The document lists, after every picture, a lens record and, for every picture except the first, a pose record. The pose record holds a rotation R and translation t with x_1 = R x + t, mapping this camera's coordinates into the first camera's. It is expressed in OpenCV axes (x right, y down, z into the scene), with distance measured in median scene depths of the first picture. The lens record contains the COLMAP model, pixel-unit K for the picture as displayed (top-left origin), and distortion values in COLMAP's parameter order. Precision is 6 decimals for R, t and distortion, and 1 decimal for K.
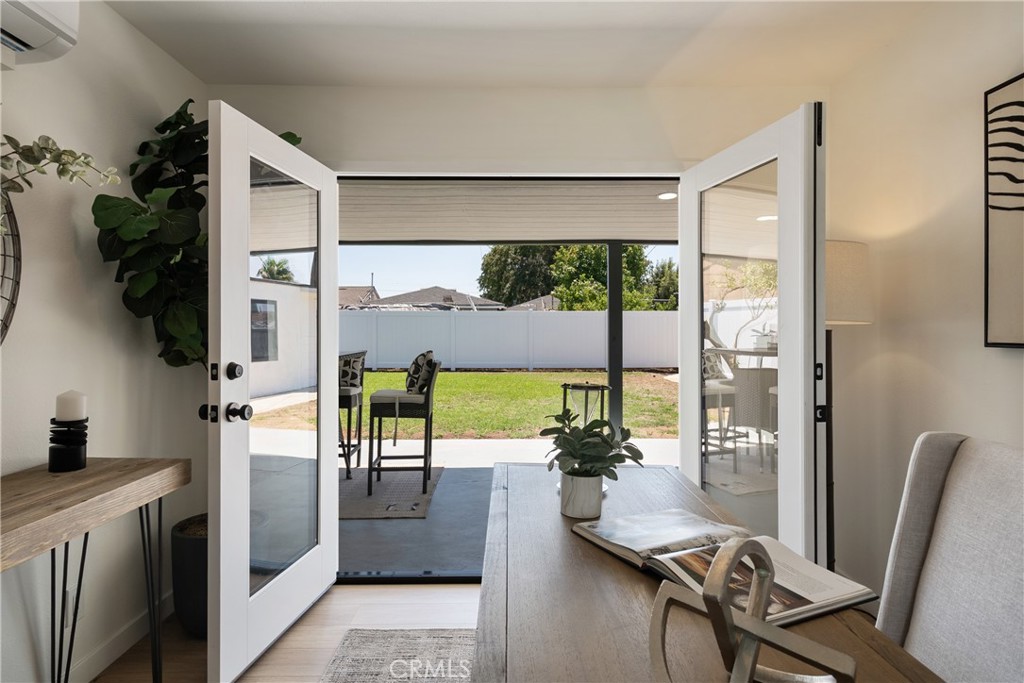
lens RADIAL K [[563.4, 0, 513.0], [0, 563.4, 333.8], [0, 0, 1]] dist [-0.001601, 0.006806]
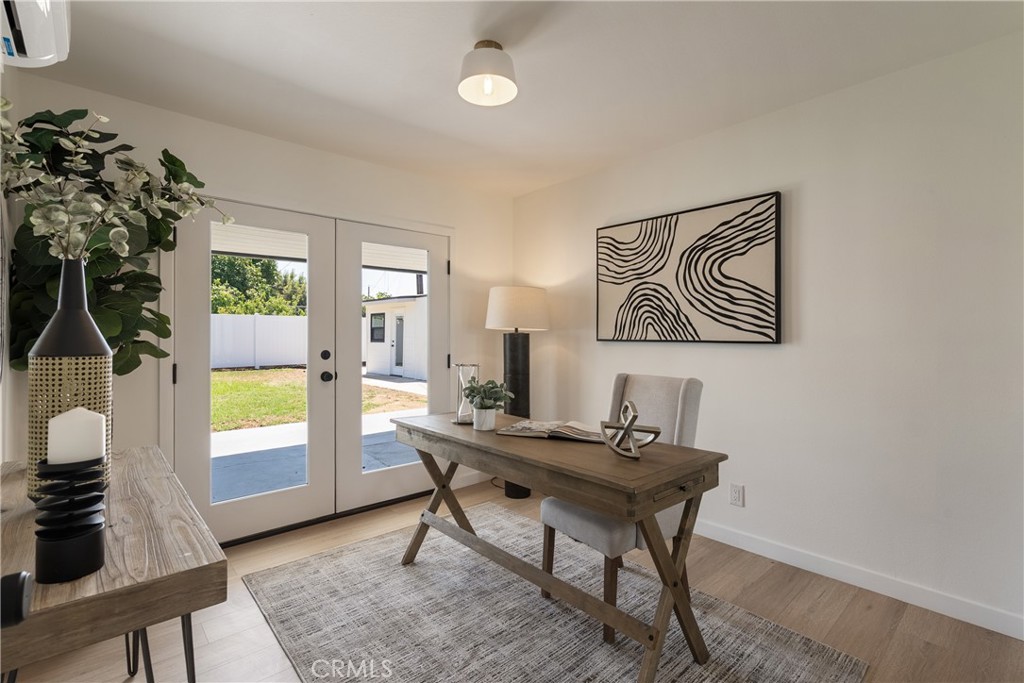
lens RADIAL K [[474.4, 0, 504.1], [0, 474.4, 339.6], [0, 0, 1]] dist [-0.012051, 0.003300]
pose [[0.755109, -0.007223, 0.655560, -0.674134], [0.001563, 0.999956, 0.009217, -0.000359], [-0.655597, -0.005935, 0.755087, -0.188536]]
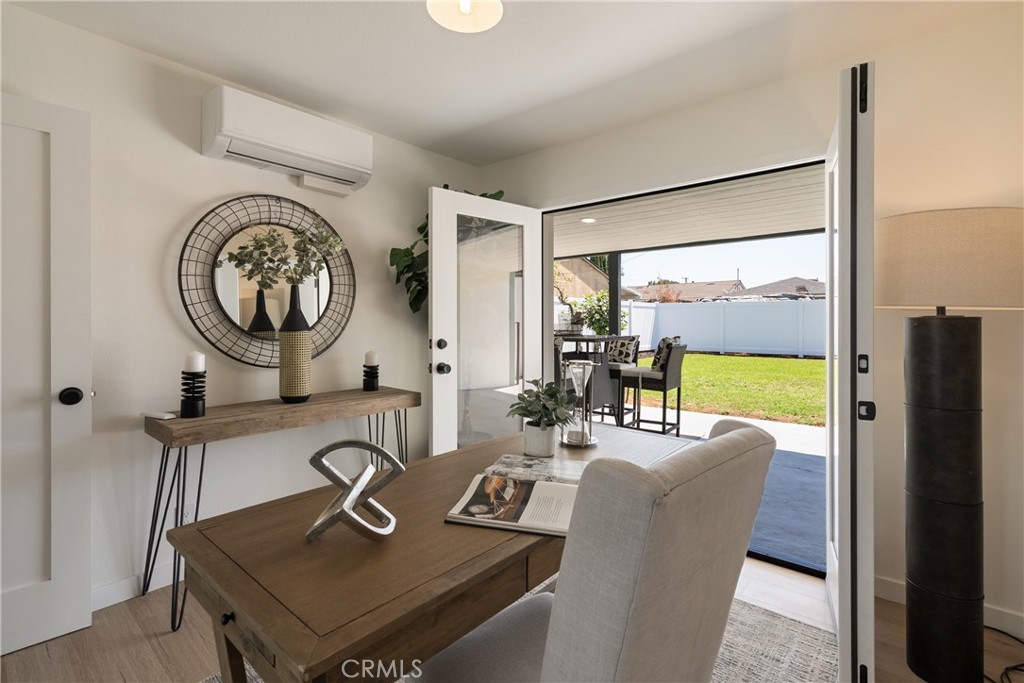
lens RADIAL K [[474.4, 0, 529.8], [0, 474.4, 323.4], [0, 0, 1]] dist [-0.012051, 0.003300]
pose [[0.766192, 0.000983, -0.642611, 0.624978], [0.000656, 0.999997, 0.002311, 0.000565], [0.642611, -0.002192, 0.766189, 0.078041]]
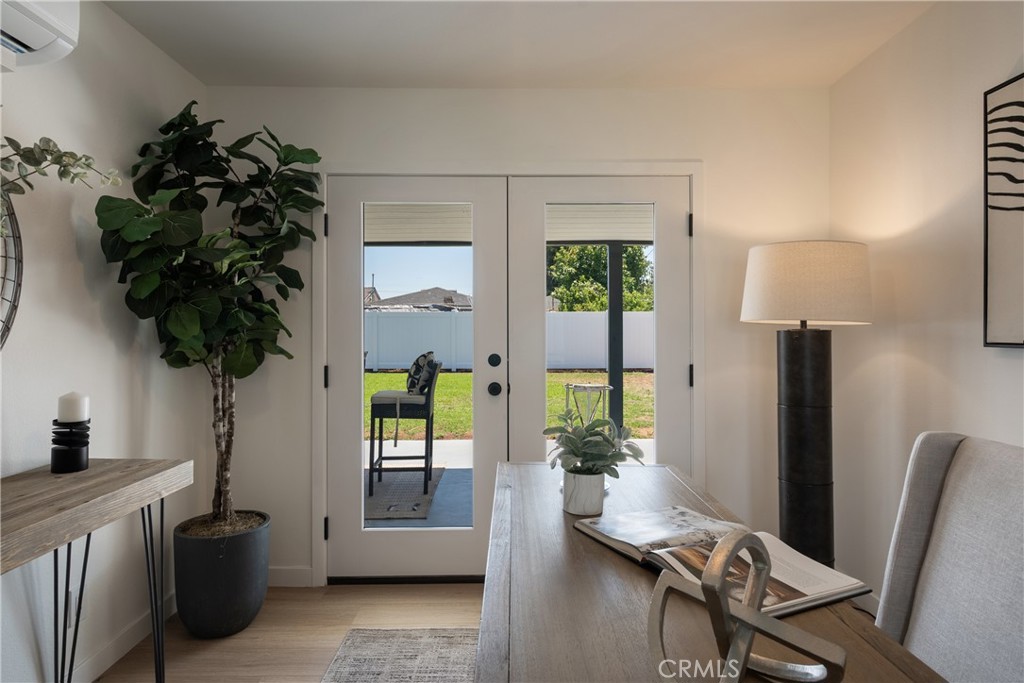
lens RADIAL K [[563.4, 0, 513.6], [0, 563.4, 336.4], [0, 0, 1]] dist [-0.001601, 0.006806]
pose [[0.999999, -0.001613, 0.000339, -0.000395], [0.001612, 0.999993, 0.003338, -0.000023], [-0.000344, -0.003337, 0.999994, -0.002500]]
